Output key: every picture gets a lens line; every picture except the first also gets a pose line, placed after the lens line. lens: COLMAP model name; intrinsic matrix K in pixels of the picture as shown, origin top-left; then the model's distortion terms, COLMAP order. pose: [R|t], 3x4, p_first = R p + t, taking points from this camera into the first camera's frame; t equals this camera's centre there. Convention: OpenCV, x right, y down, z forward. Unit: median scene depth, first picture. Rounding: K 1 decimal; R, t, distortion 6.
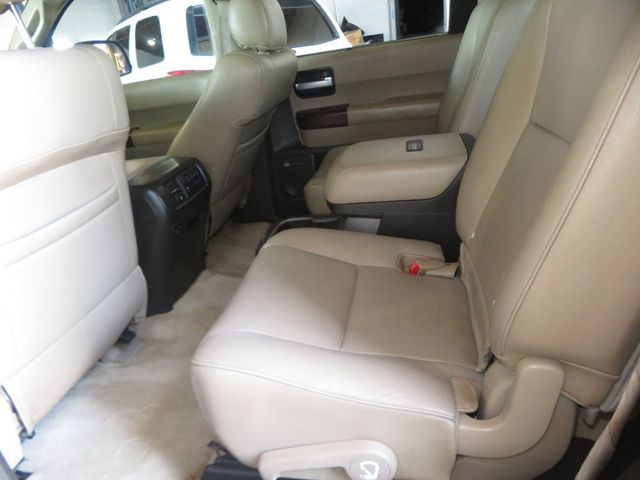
lens RADIAL K [[460.7, 0, 320.0], [0, 460.7, 240.0], [0, 0, 1]] dist [-0.001890, -0.001636]
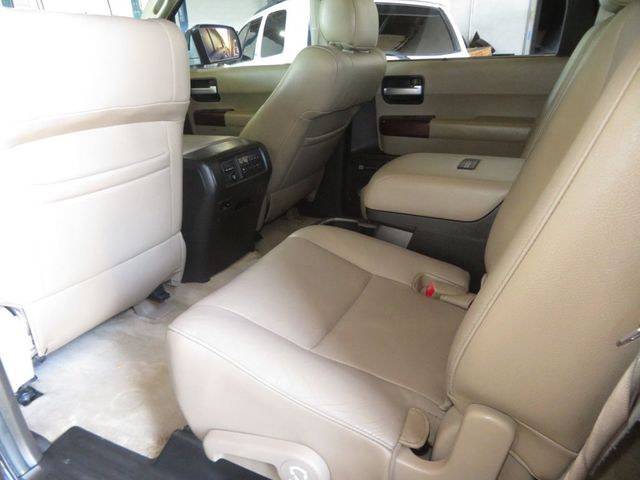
lens RADIAL K [[460.7, 0, 320.0], [0, 460.7, 240.0], [0, 0, 1]] dist [-0.001890, -0.001636]
pose [[0.959293, 0.200254, -0.199138, 0.123217], [-0.202538, 0.979233, 0.009048, -0.001196], [0.196814, 0.031654, 0.979930, 0.025294]]
